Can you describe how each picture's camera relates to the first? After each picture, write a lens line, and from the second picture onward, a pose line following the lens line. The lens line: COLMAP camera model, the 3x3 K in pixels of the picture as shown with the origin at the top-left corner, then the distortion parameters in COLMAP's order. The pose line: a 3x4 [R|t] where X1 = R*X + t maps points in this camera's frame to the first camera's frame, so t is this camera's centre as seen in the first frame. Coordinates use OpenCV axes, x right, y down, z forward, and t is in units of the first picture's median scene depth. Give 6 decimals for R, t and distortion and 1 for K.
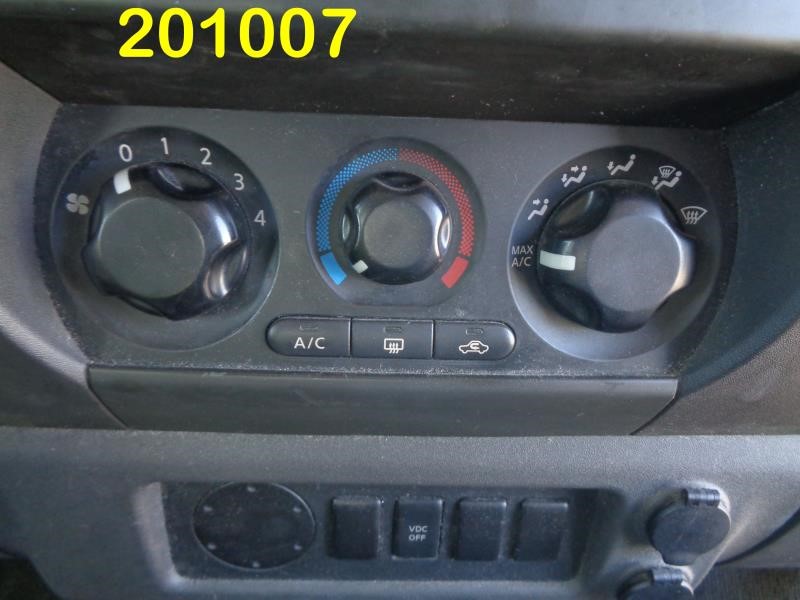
lens RADIAL K [[603.3, 0, 399.8], [0, 603.3, 302.3], [0, 0, 1]] dist [-0.003053, 0.003270]
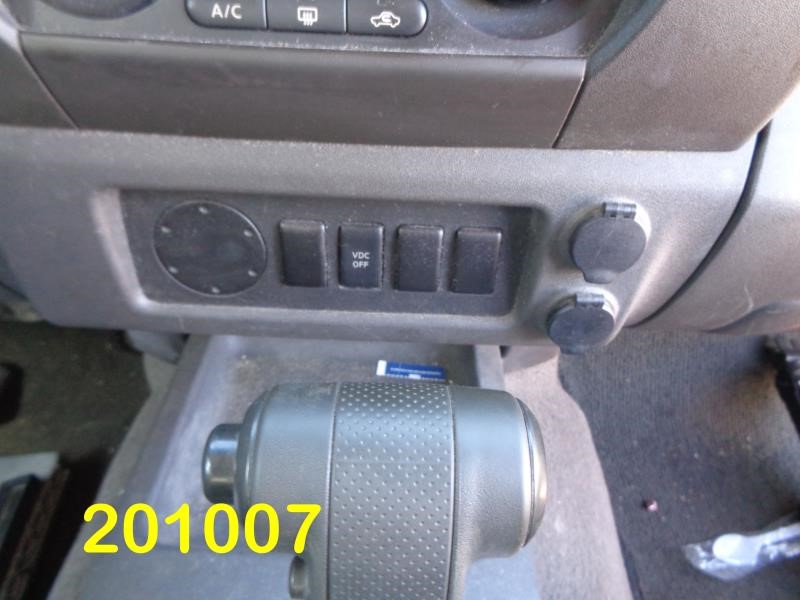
lens RADIAL K [[603.3, 0, 399.4], [0, 603.3, 299.4], [0, 0, 1]] dist [-0.003053, 0.003270]
pose [[0.999219, 0.018032, -0.035154, 0.149453], [-0.011698, 0.984904, 0.172706, 0.287228], [0.037737, -0.172160, 0.984346, -0.076589]]
